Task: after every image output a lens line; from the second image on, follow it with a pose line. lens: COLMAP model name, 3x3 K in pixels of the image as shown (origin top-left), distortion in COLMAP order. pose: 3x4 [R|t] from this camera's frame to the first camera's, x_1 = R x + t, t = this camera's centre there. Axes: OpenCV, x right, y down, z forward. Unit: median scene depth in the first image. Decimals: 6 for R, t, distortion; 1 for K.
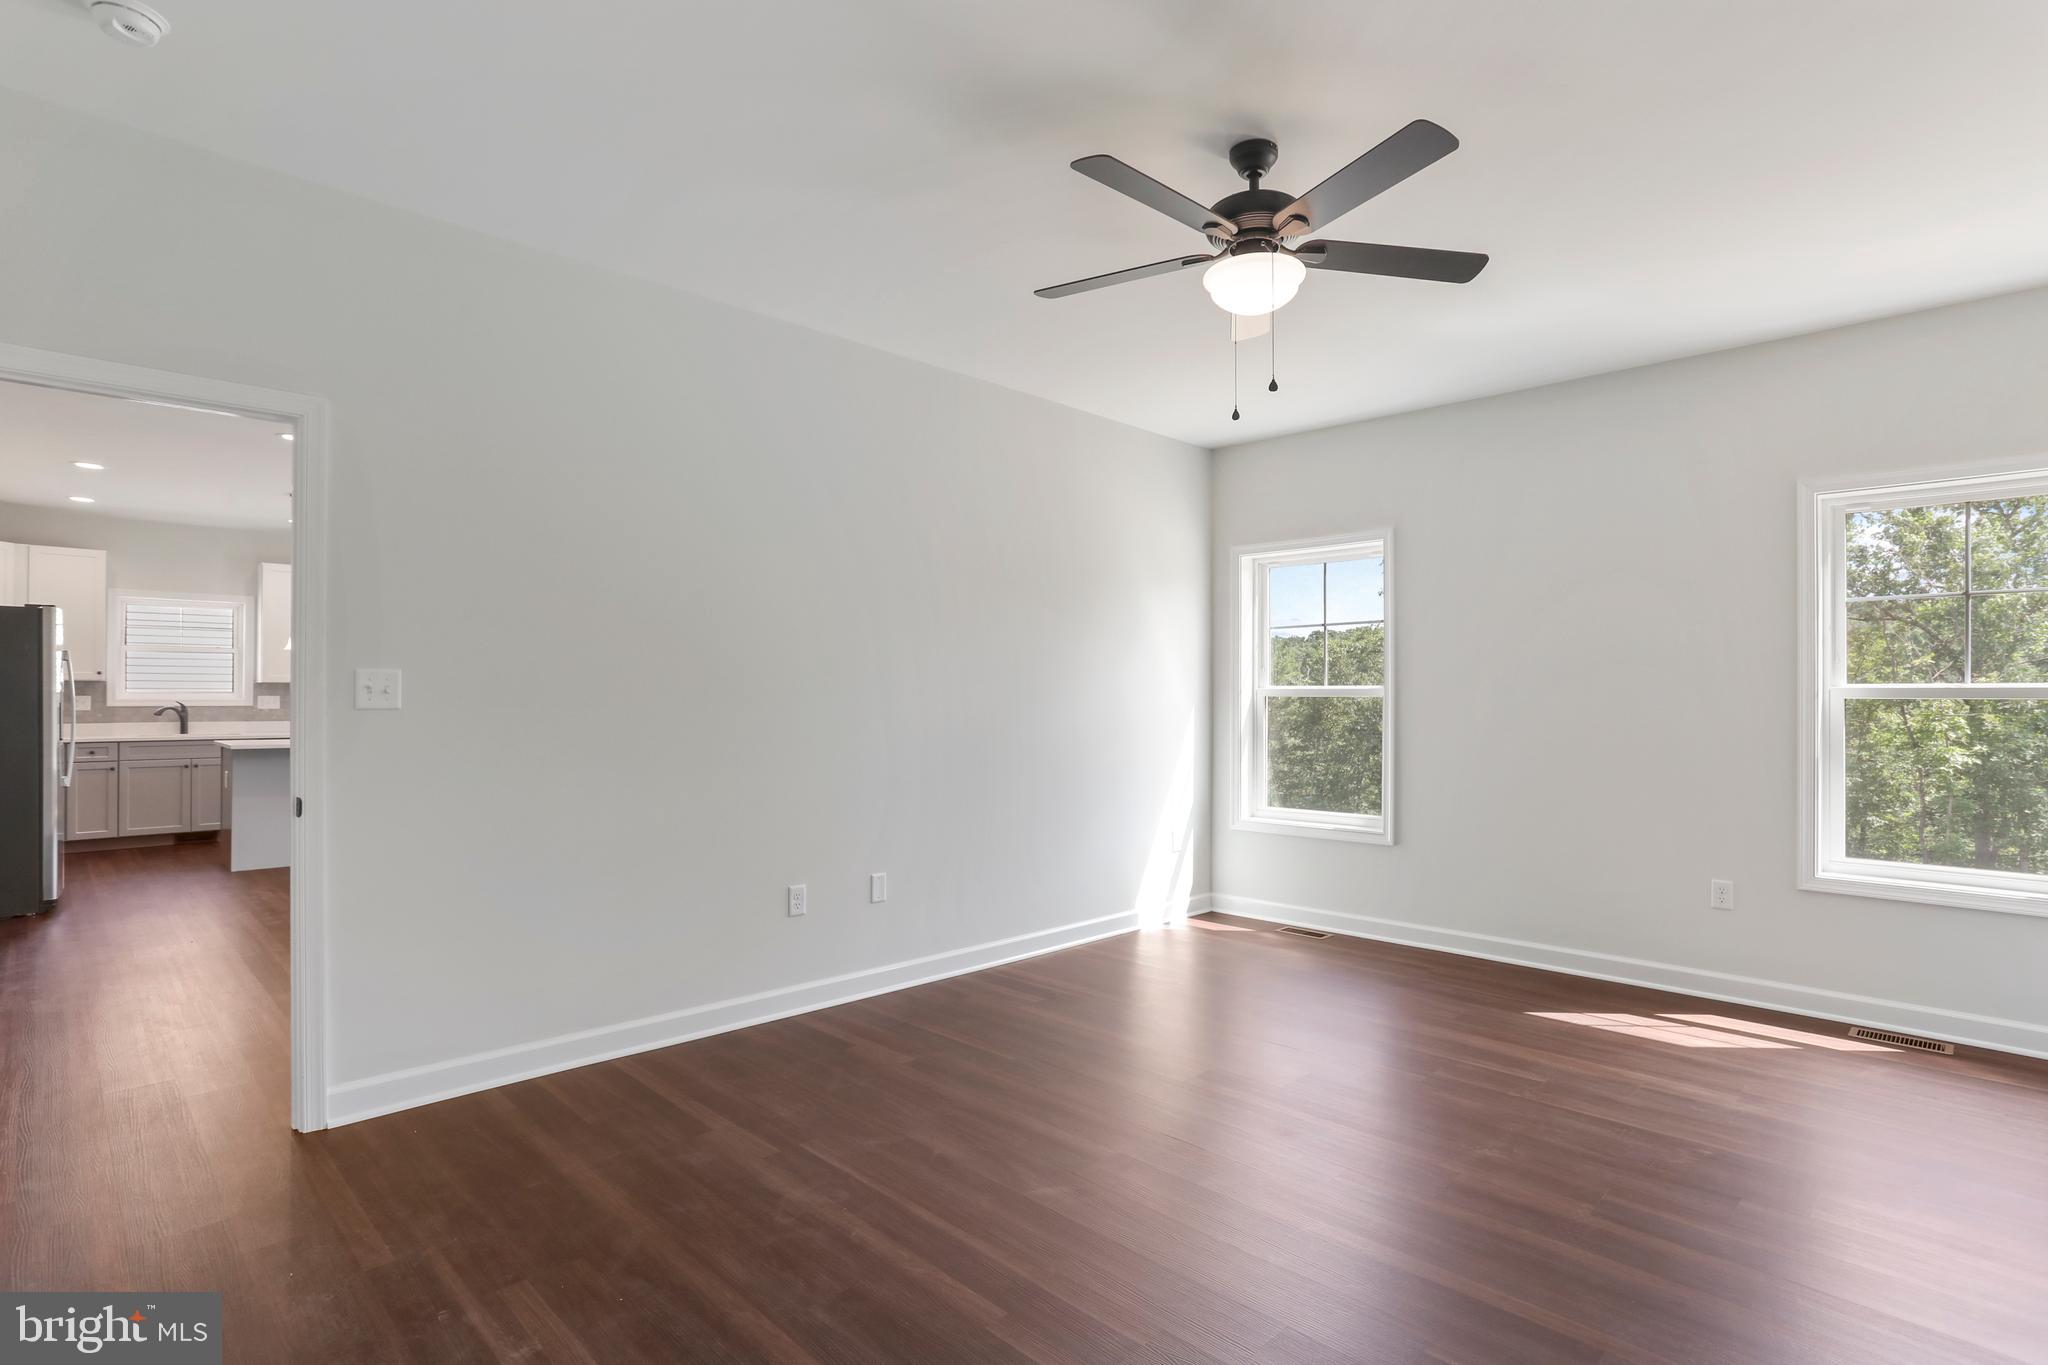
lens RADIAL K [[1024.3, 0, 1016.6], [0, 1024.3, 689.1], [0, 0, 1]] dist [-0.054593, 0.029456]
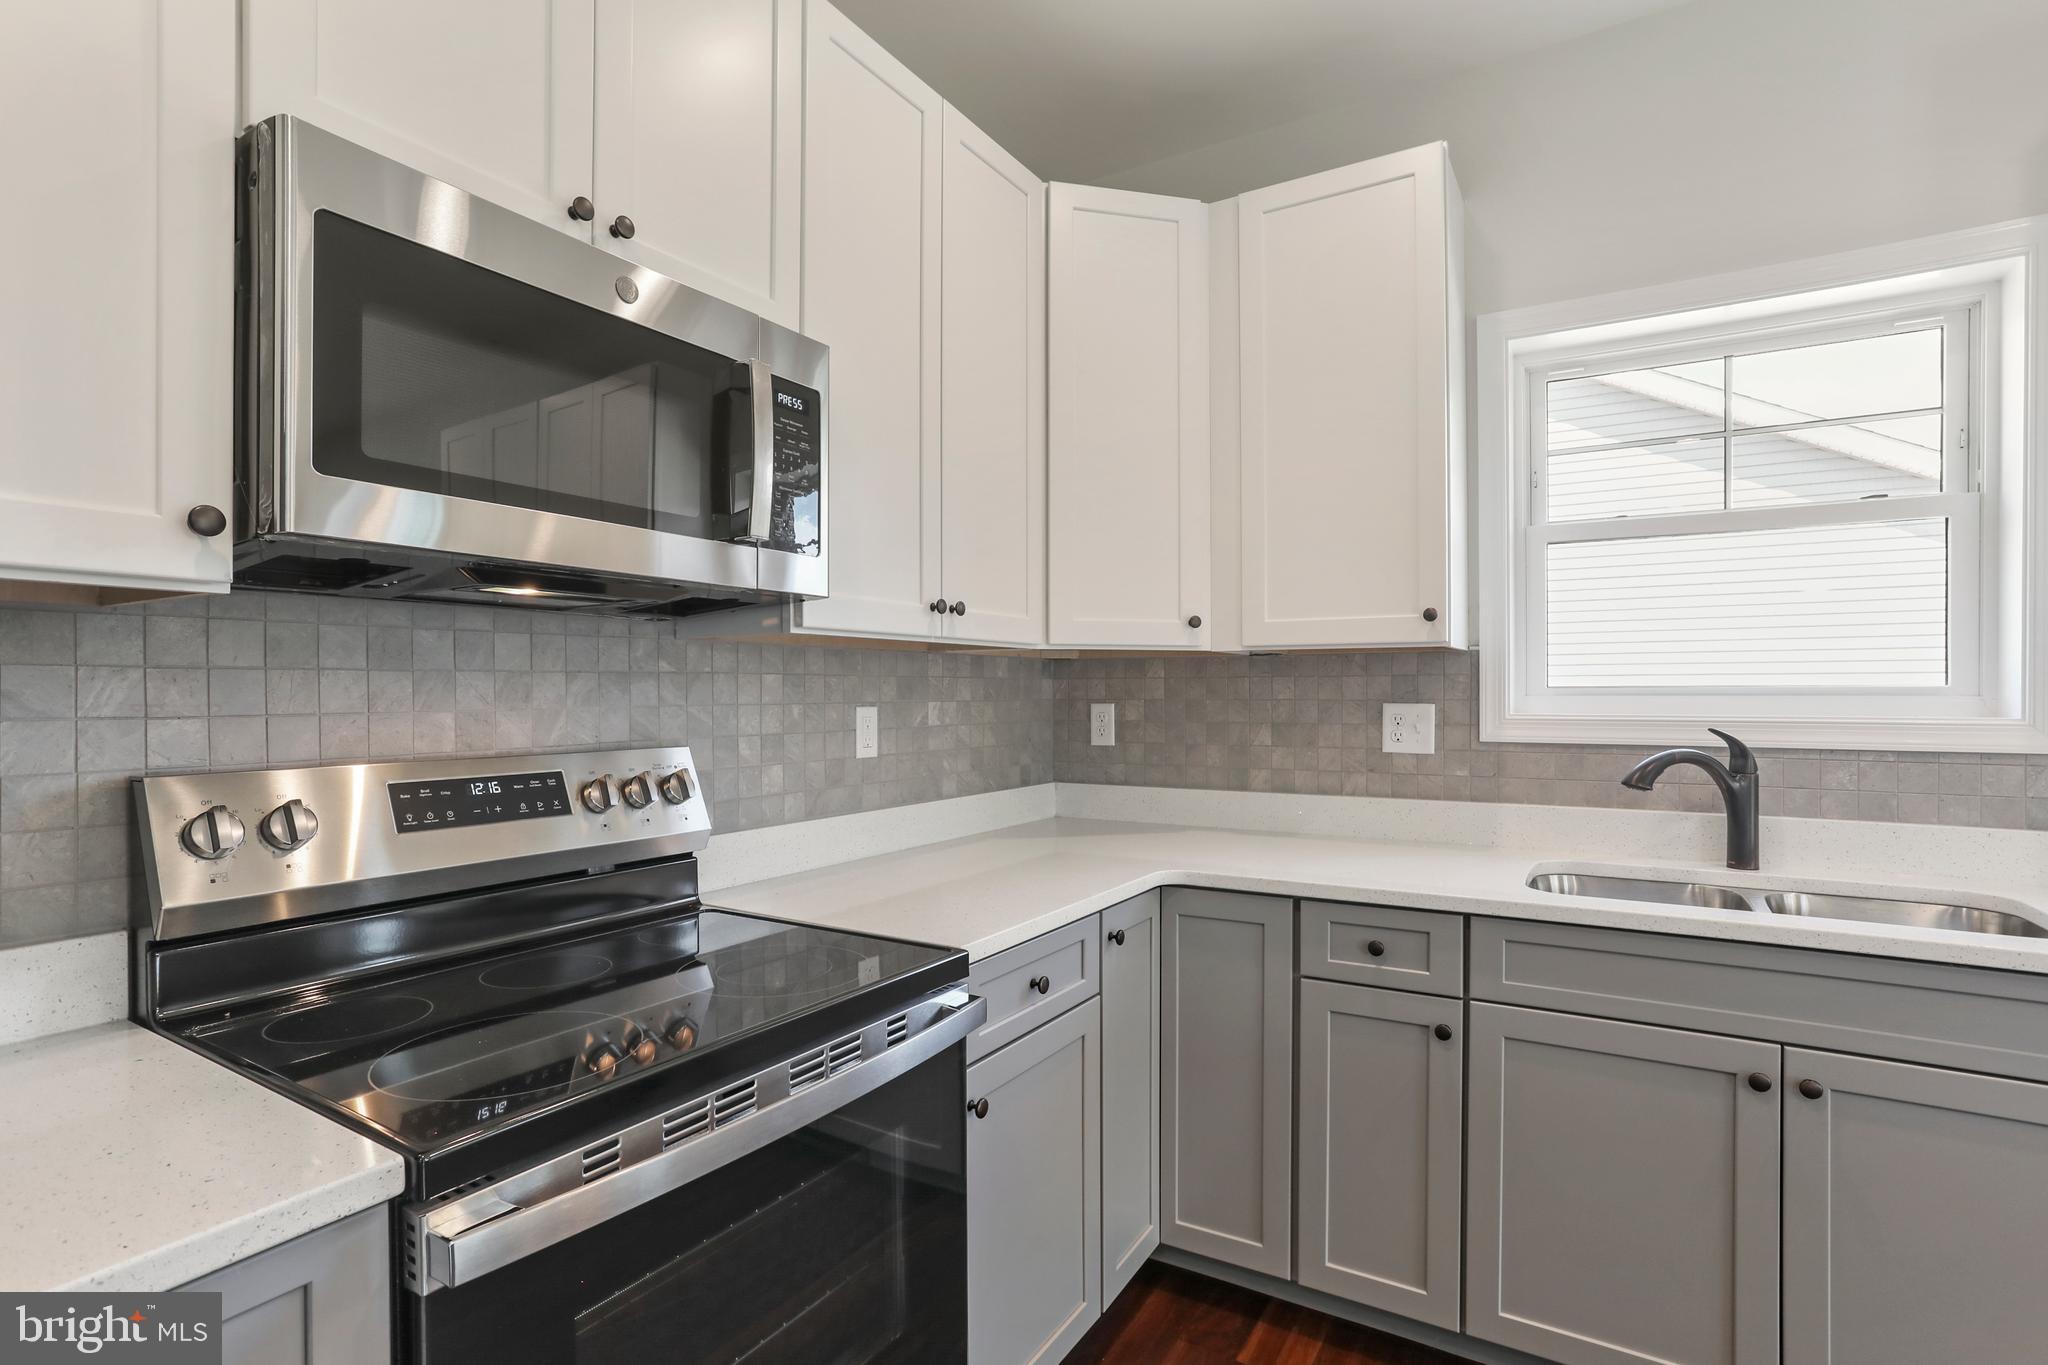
lens RADIAL K [[1006.0, 0, 1016.1], [0, 1006.0, 698.2], [0, 0, 1]] dist [-0.051681, 0.026729]
pose [[0.246528, 0.000625, -0.969135, -0.659921], [0.006875, 0.999974, 0.002393, 0.003633], [0.969111, -0.007253, 0.246518, 0.789172]]
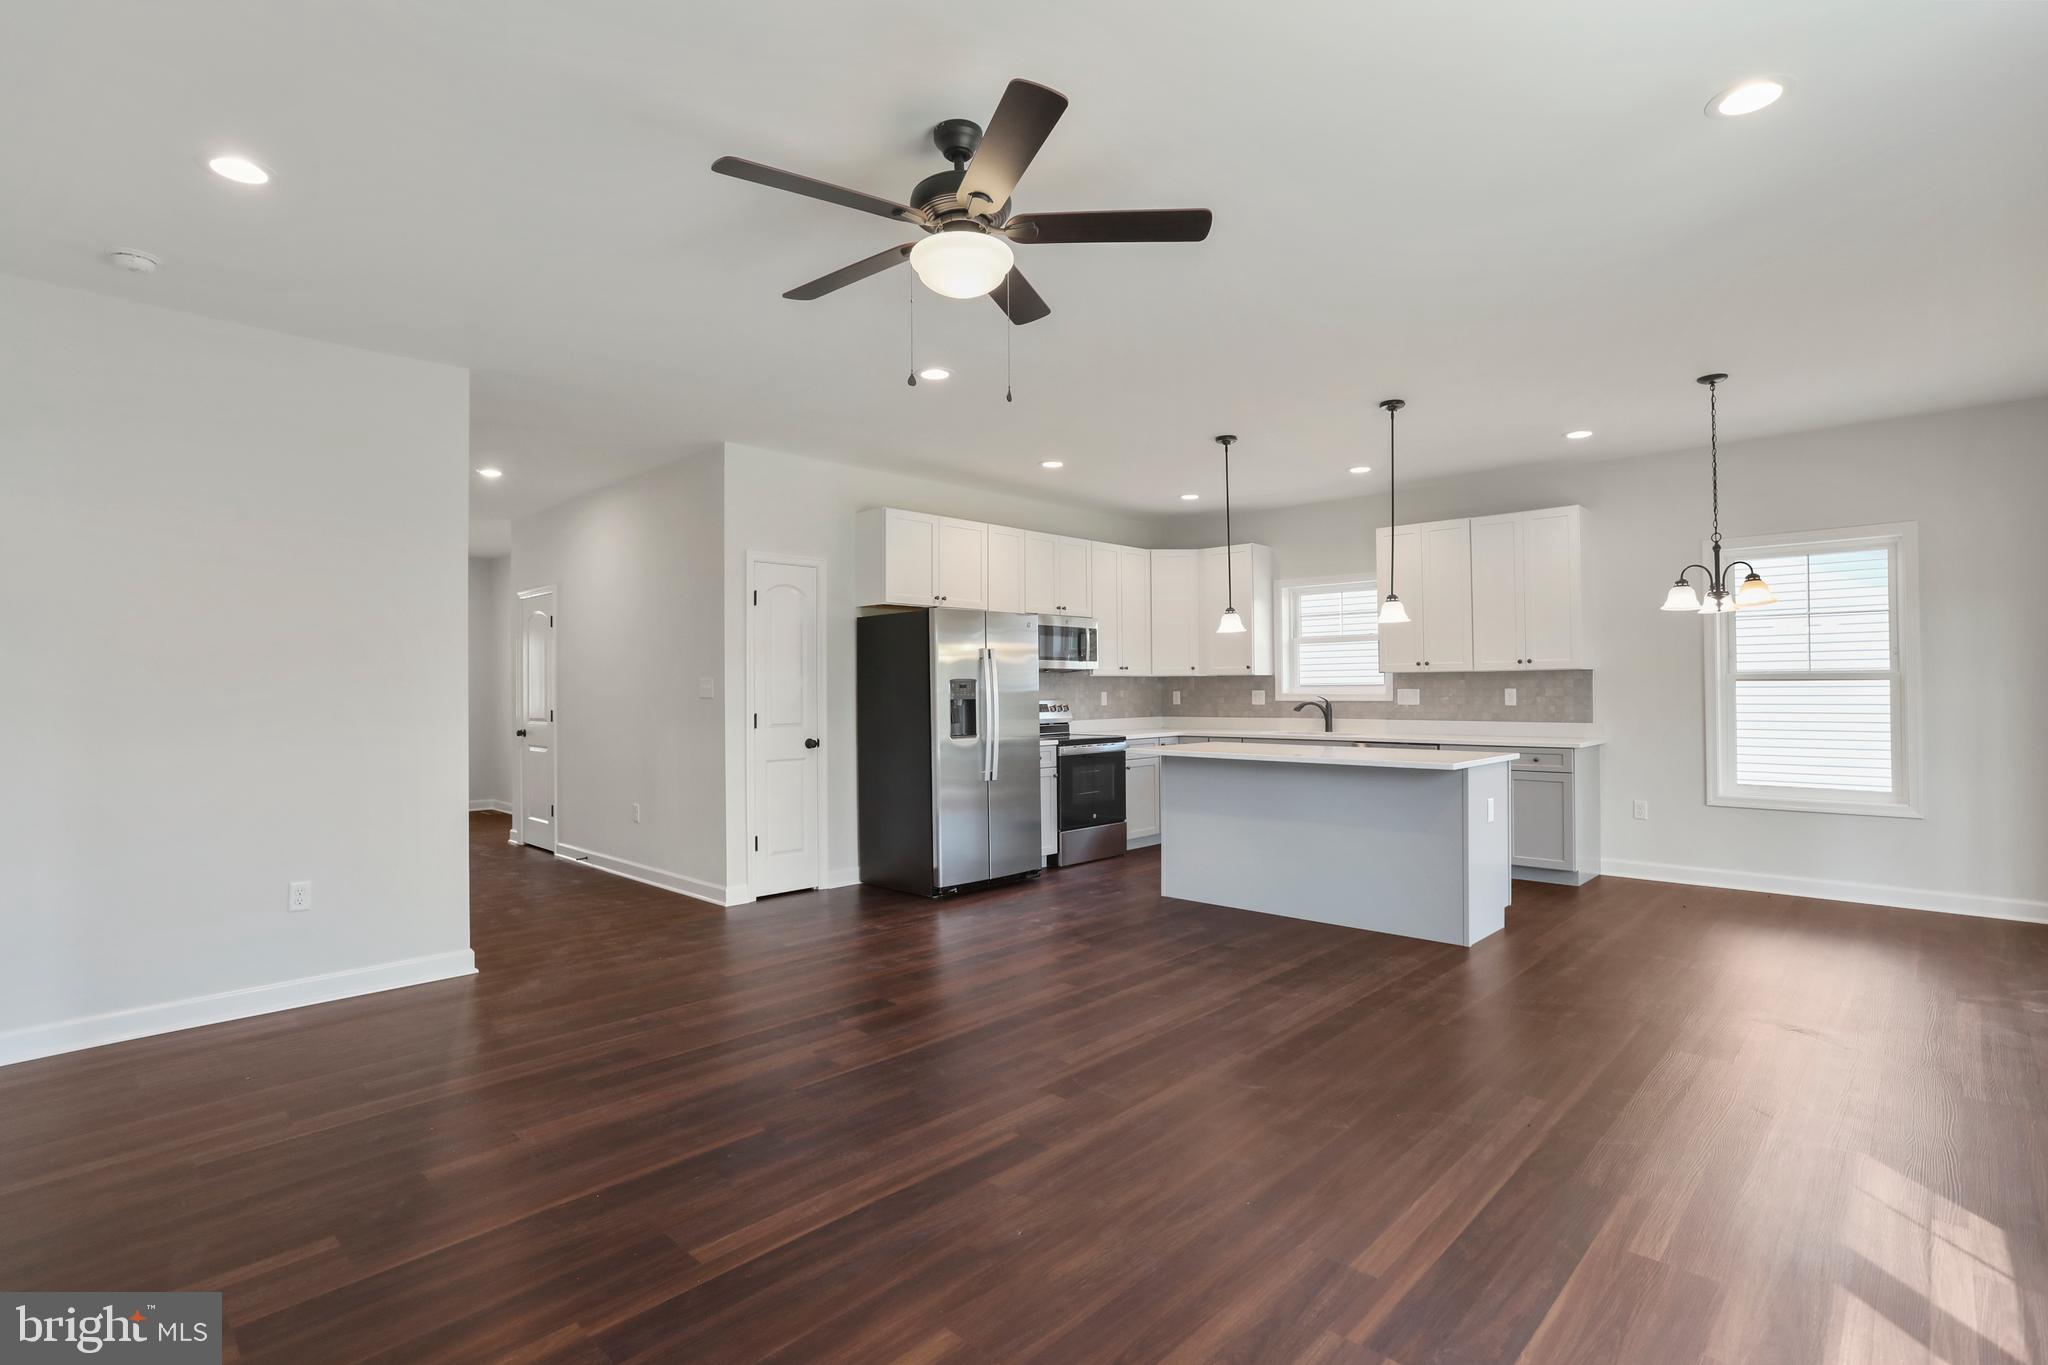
lens RADIAL K [[1024.3, 0, 1016.6], [0, 1024.3, 689.1], [0, 0, 1]] dist [-0.054593, 0.029456]
pose [[0.044113, -0.004107, -0.999018, 0.079297], [0.012752, 0.999912, -0.003547, 0.005923], [0.998945, -0.012583, 0.044161, 0.685716]]
